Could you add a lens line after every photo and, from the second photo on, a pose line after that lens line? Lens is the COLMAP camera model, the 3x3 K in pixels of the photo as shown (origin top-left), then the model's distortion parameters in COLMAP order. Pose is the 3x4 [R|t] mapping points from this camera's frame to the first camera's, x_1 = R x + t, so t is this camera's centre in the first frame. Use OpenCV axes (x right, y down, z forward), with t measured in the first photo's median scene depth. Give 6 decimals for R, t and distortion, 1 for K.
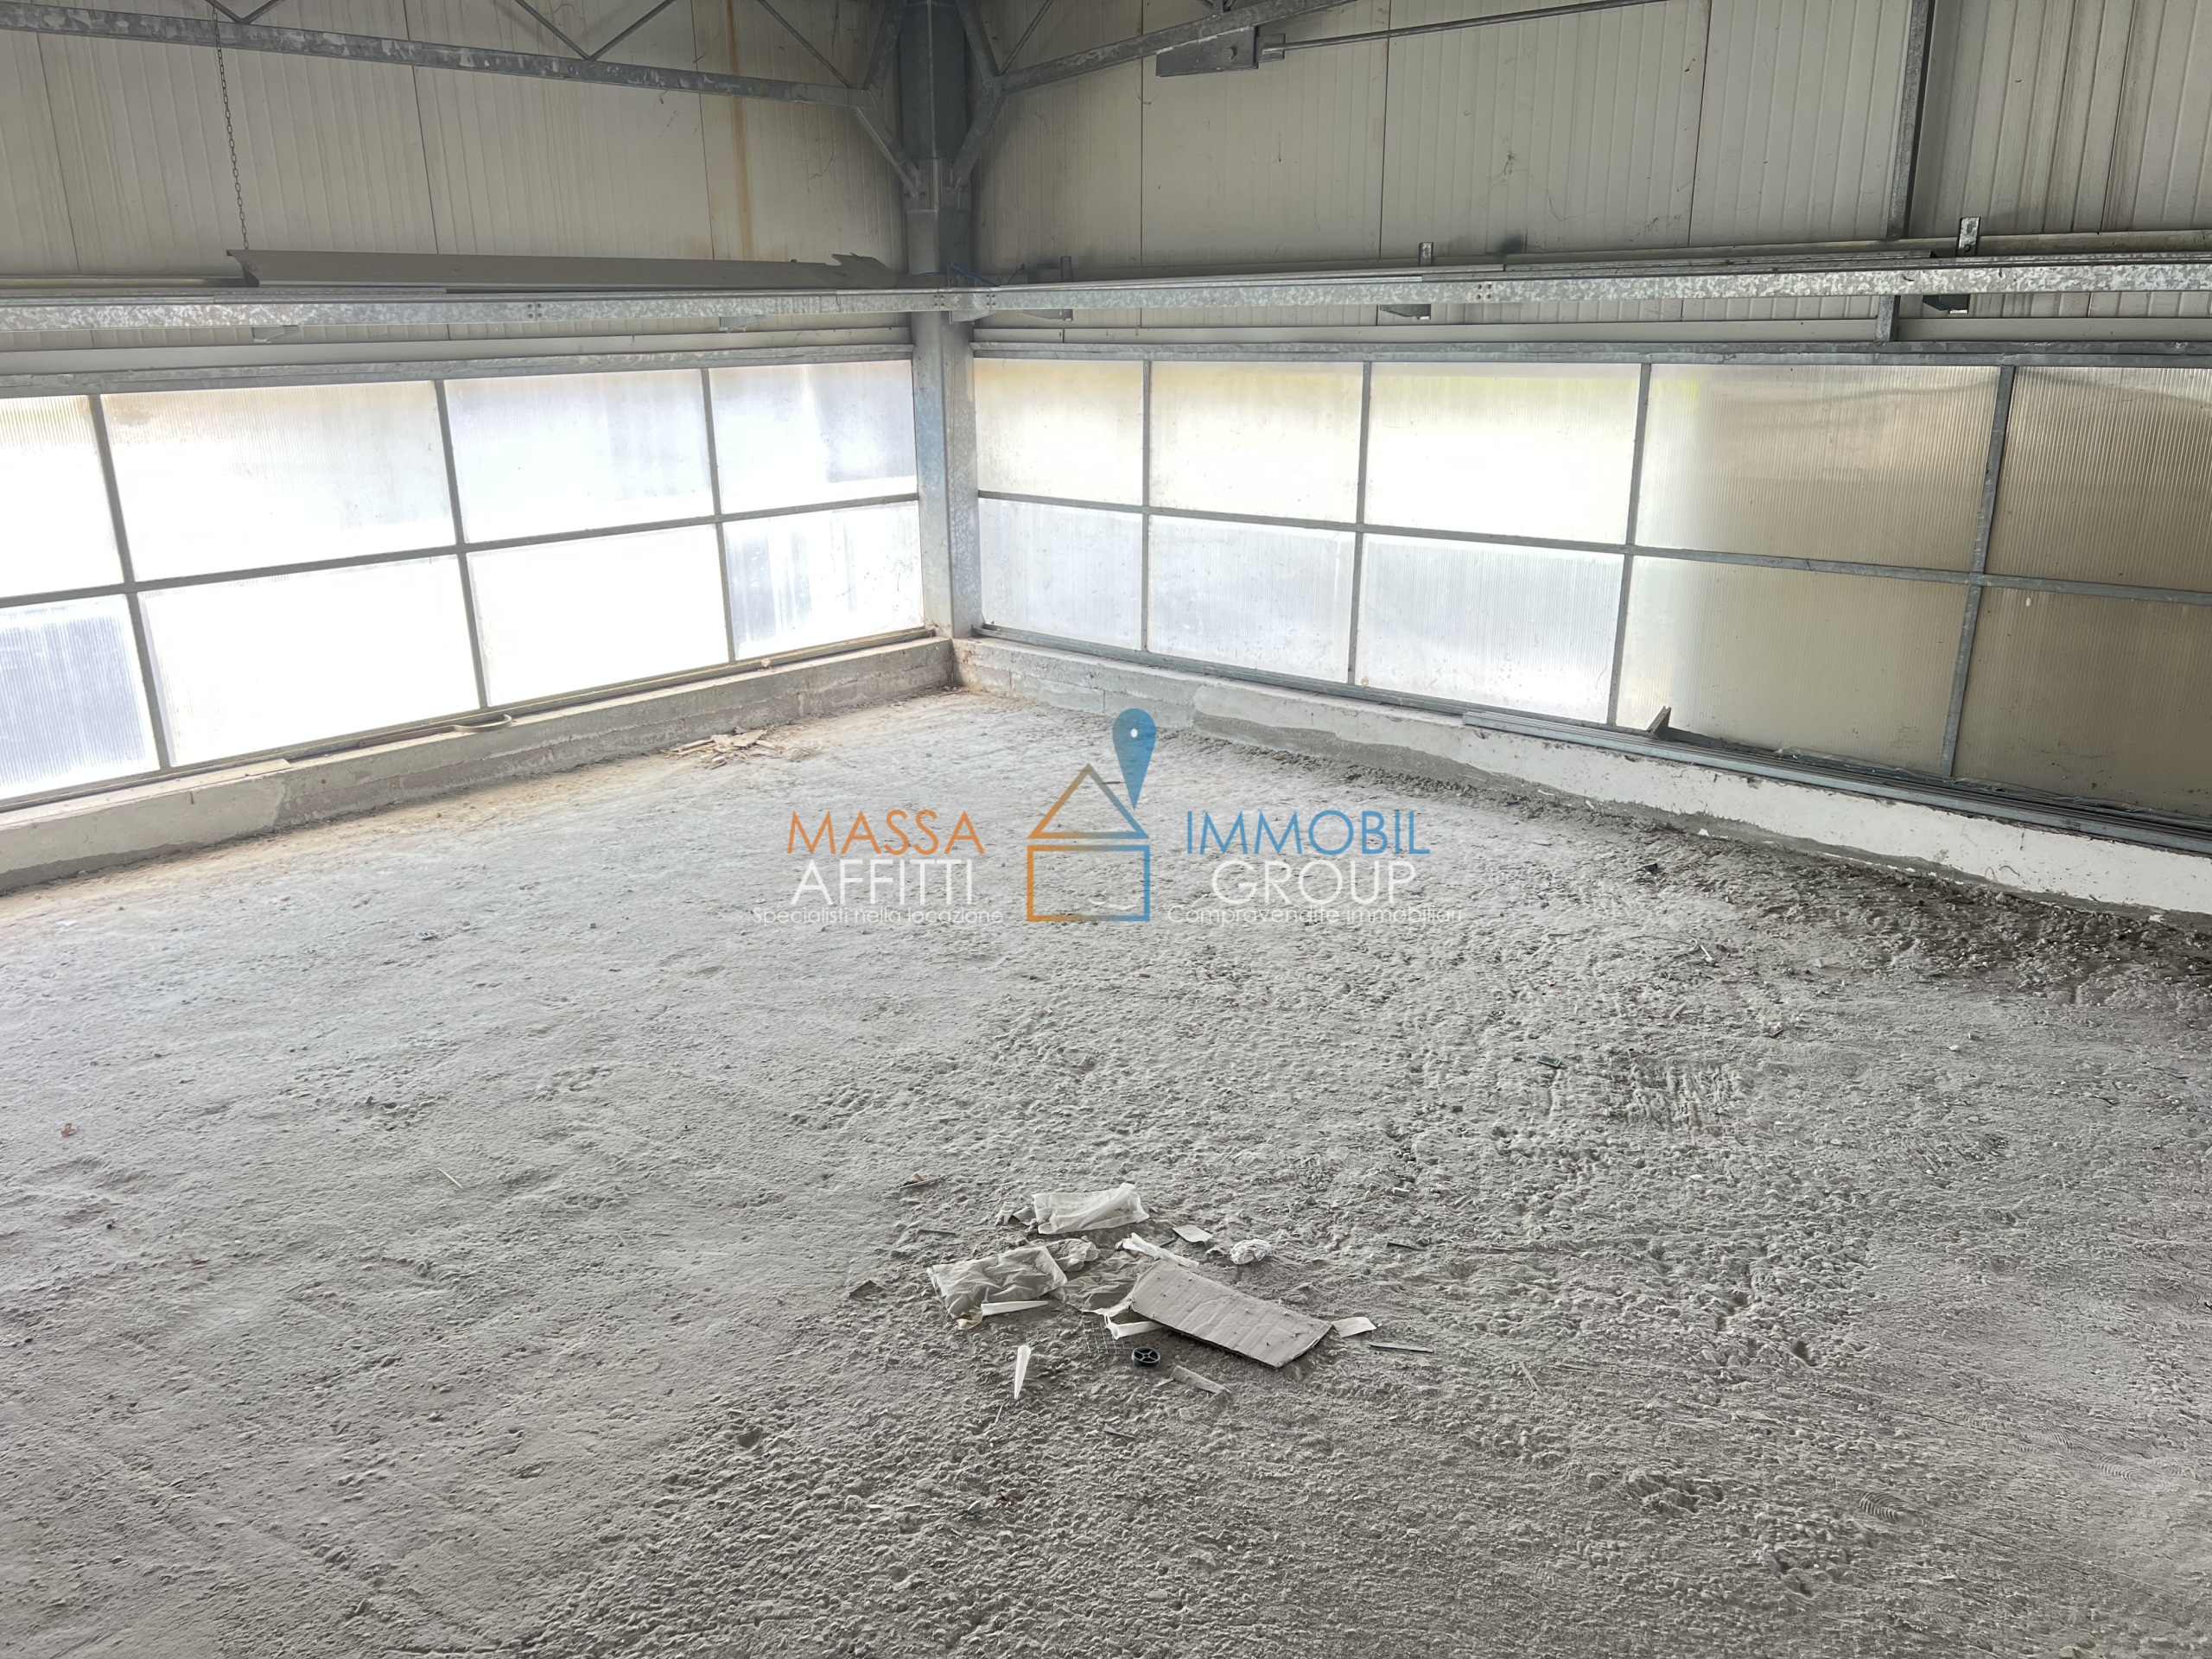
lens RADIAL K [[1660.2, 0, 1116.4], [0, 1660.2, 828.3], [0, 0, 1]] dist [0.061512, -0.072979]
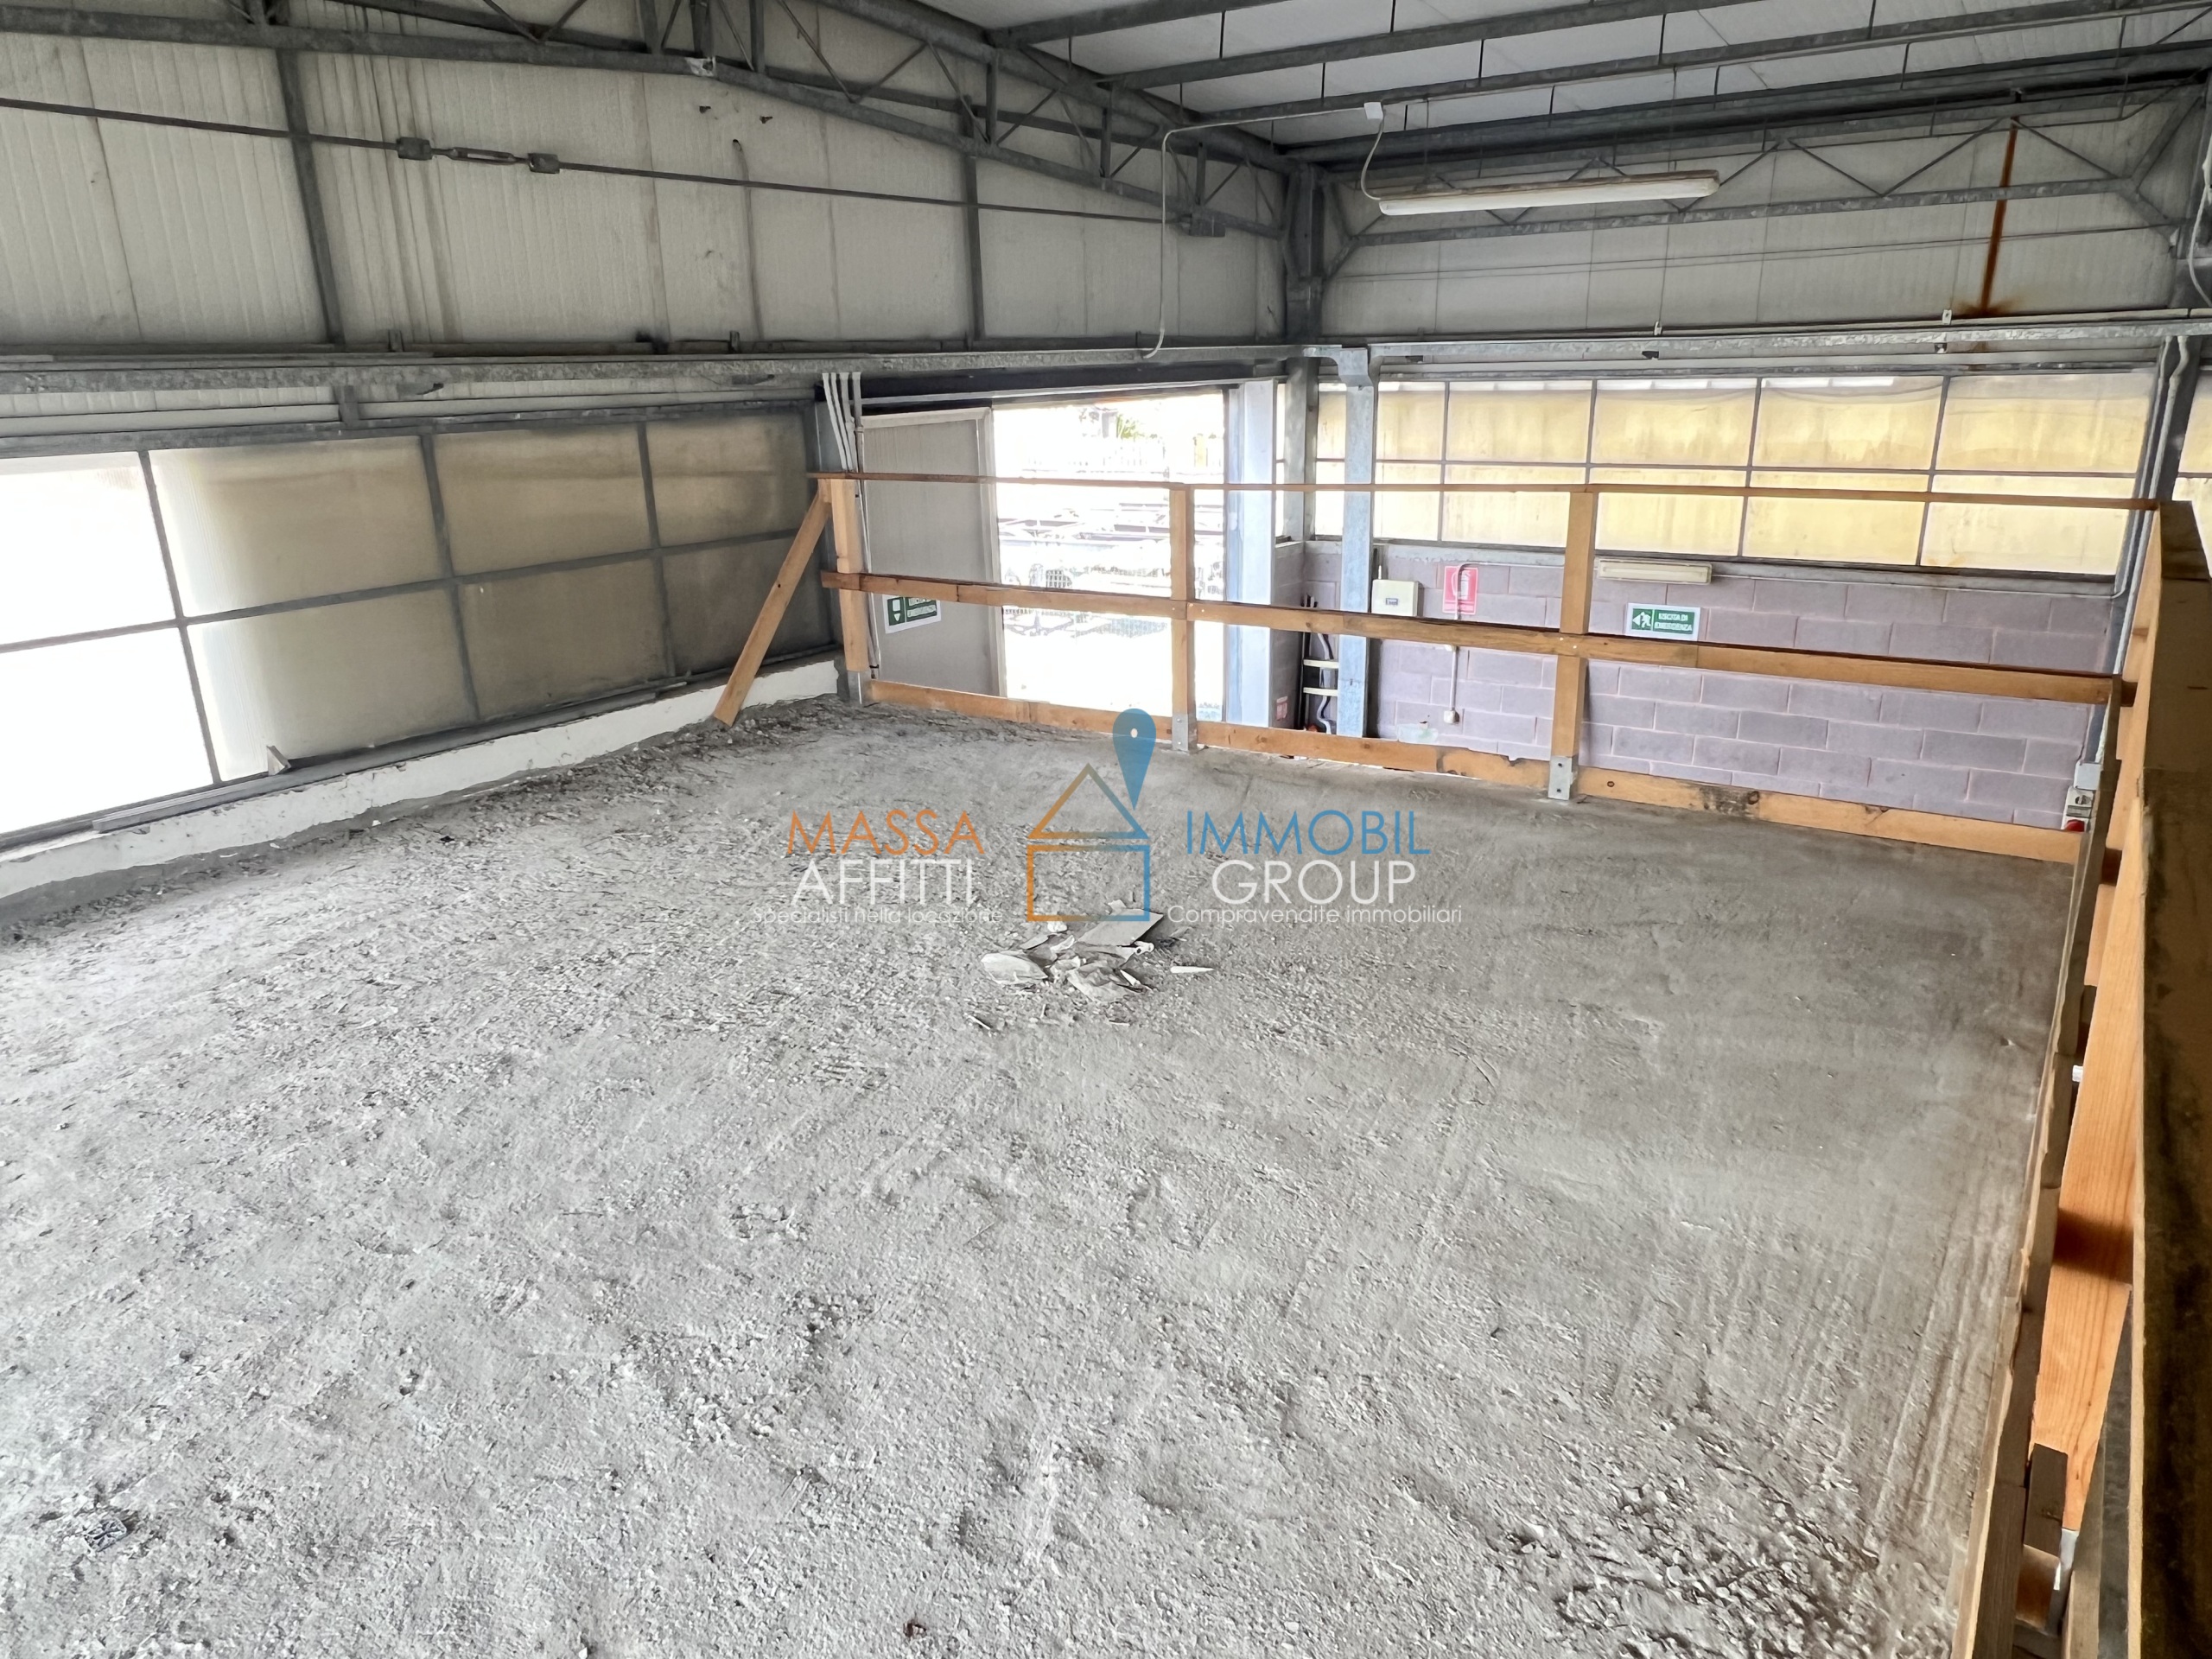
lens RADIAL K [[1412.2, 0, 1074.1], [0, 1412.2, 835.9], [0, 0, 1]] dist [-0.004021, 0.001863]
pose [[-0.125398, -0.297305, 0.946512, -0.790349], [0.321185, 0.890498, 0.322263, -0.179412], [-0.938678, 0.344416, -0.016177, 0.613941]]
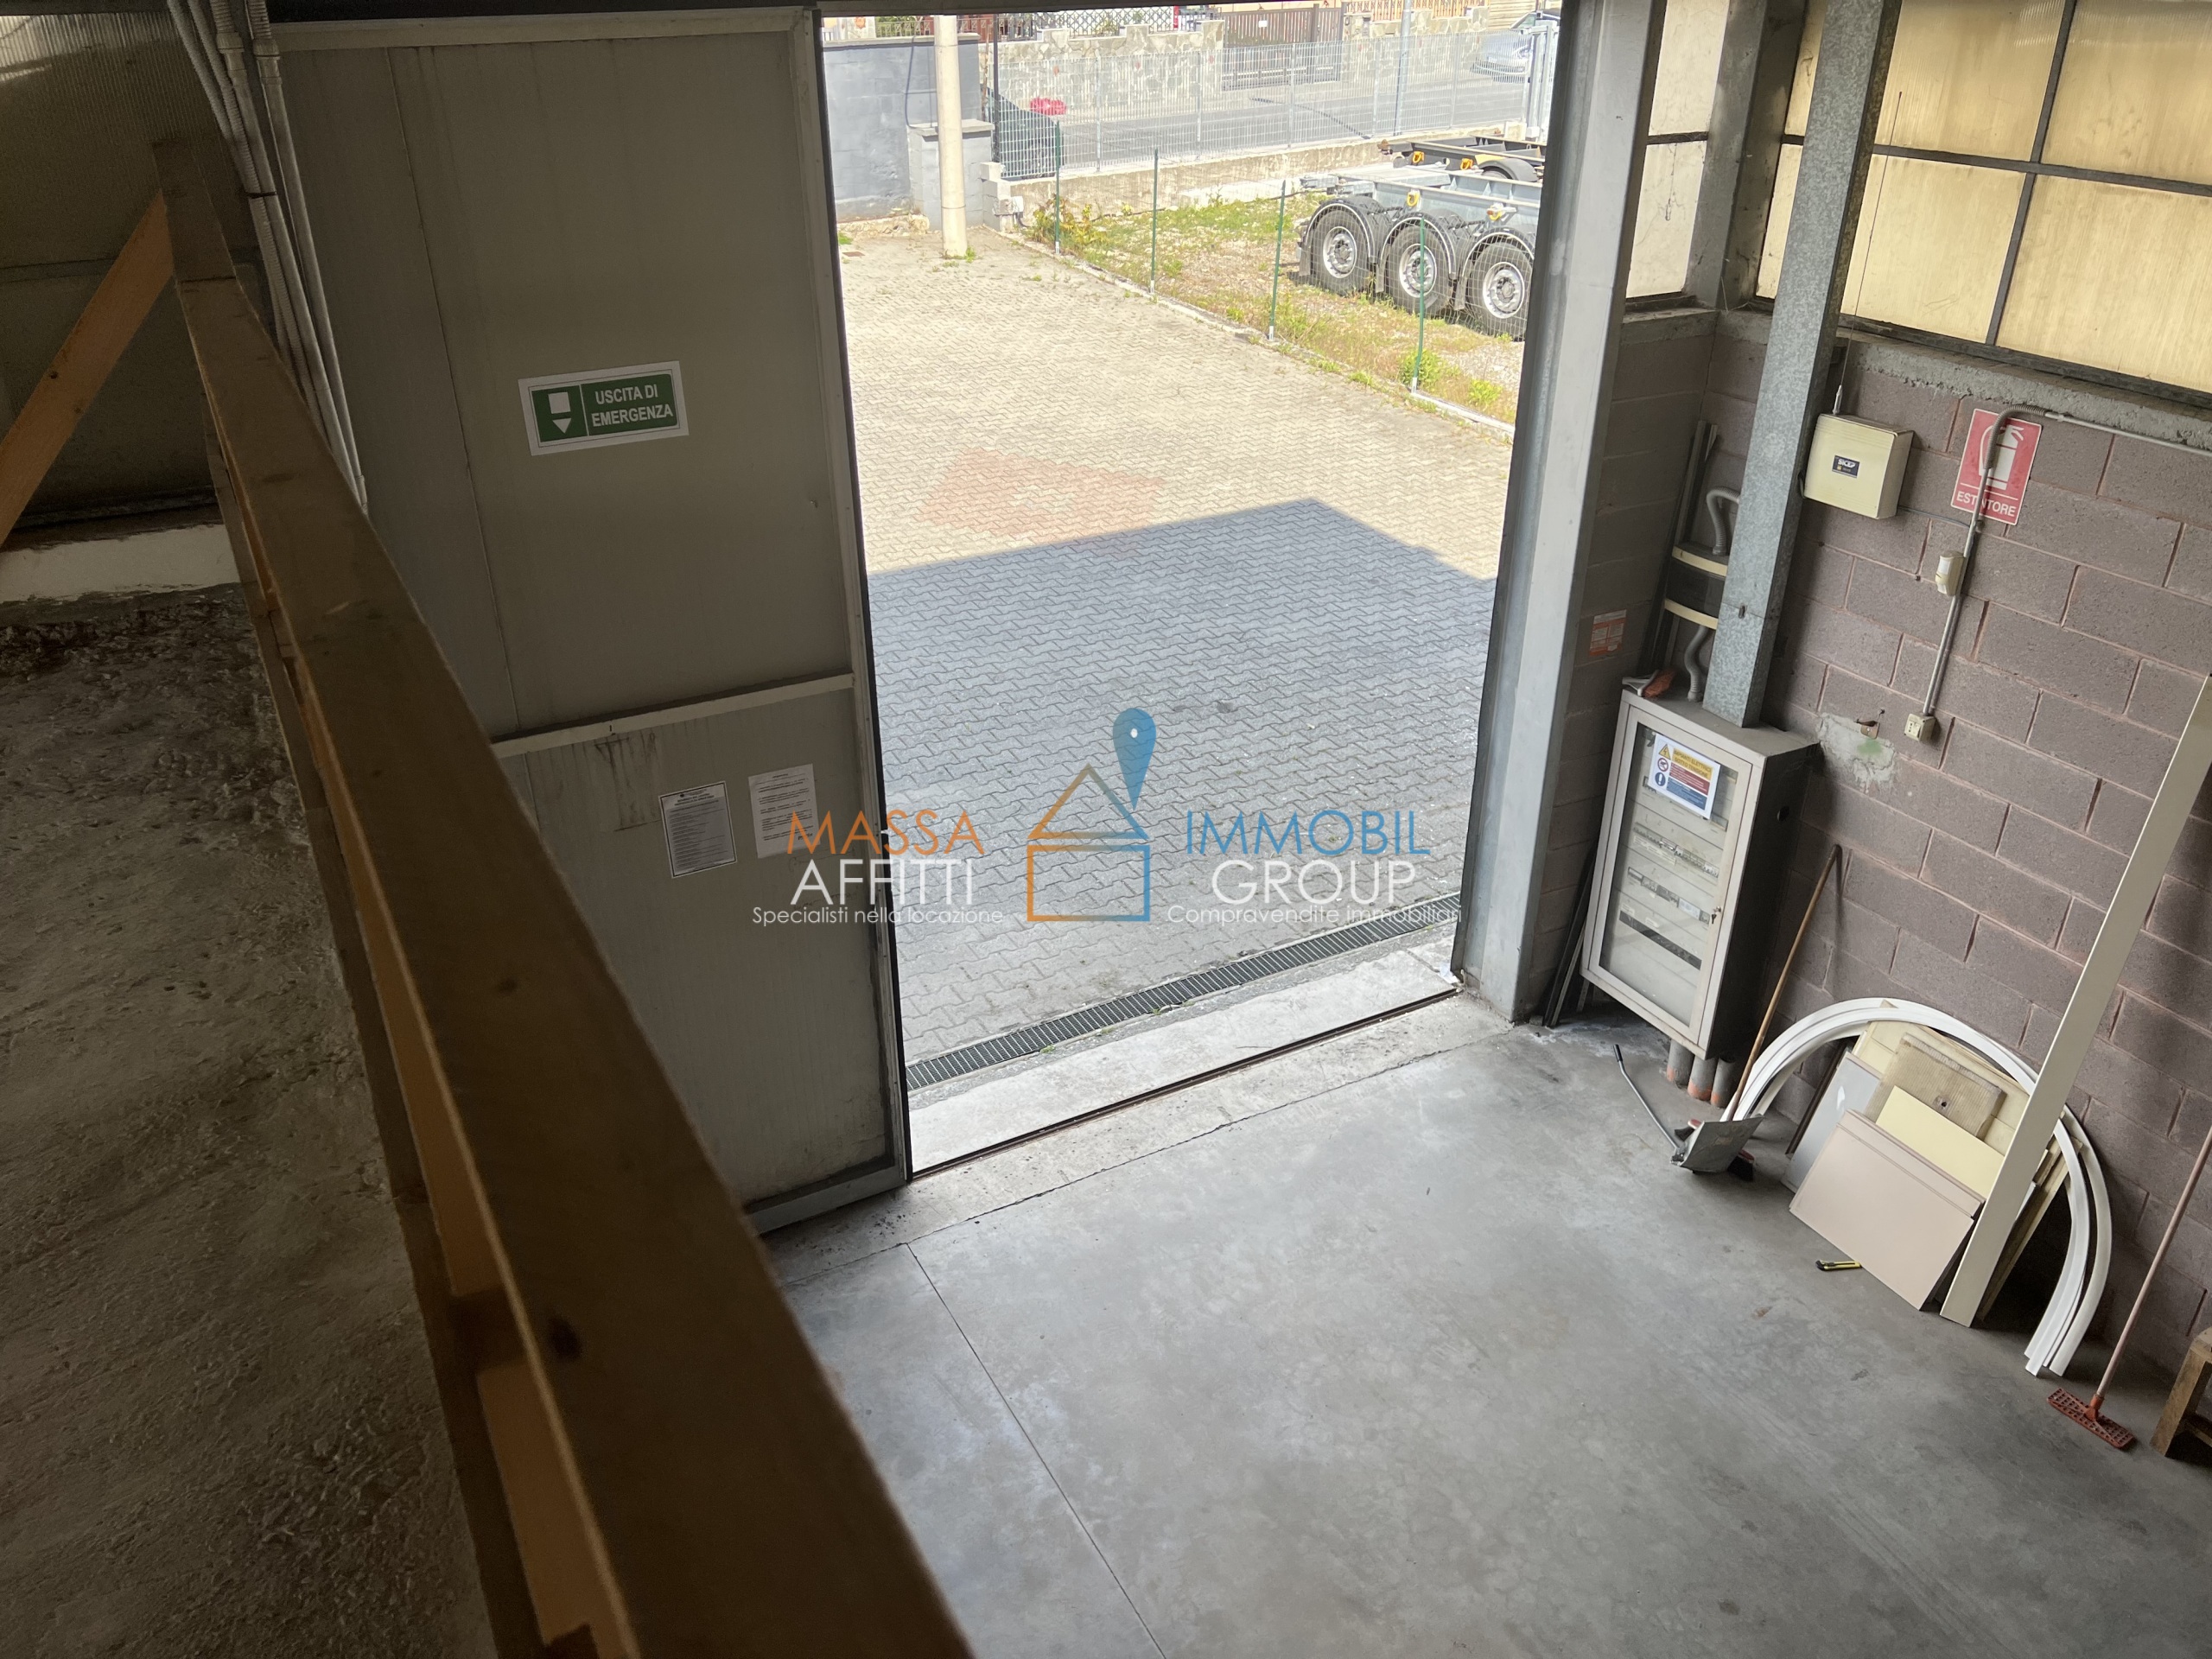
lens RADIAL K [[1660.2, 0, 1116.4], [0, 1660.2, 828.3], [0, 0, 1]] dist [0.061512, -0.072979]
pose [[0.325919, -0.438368, 0.837622, -0.534752], [0.282111, 0.890729, 0.356392, -0.119659], [-0.902325, 0.120148, 0.413974, 0.414846]]
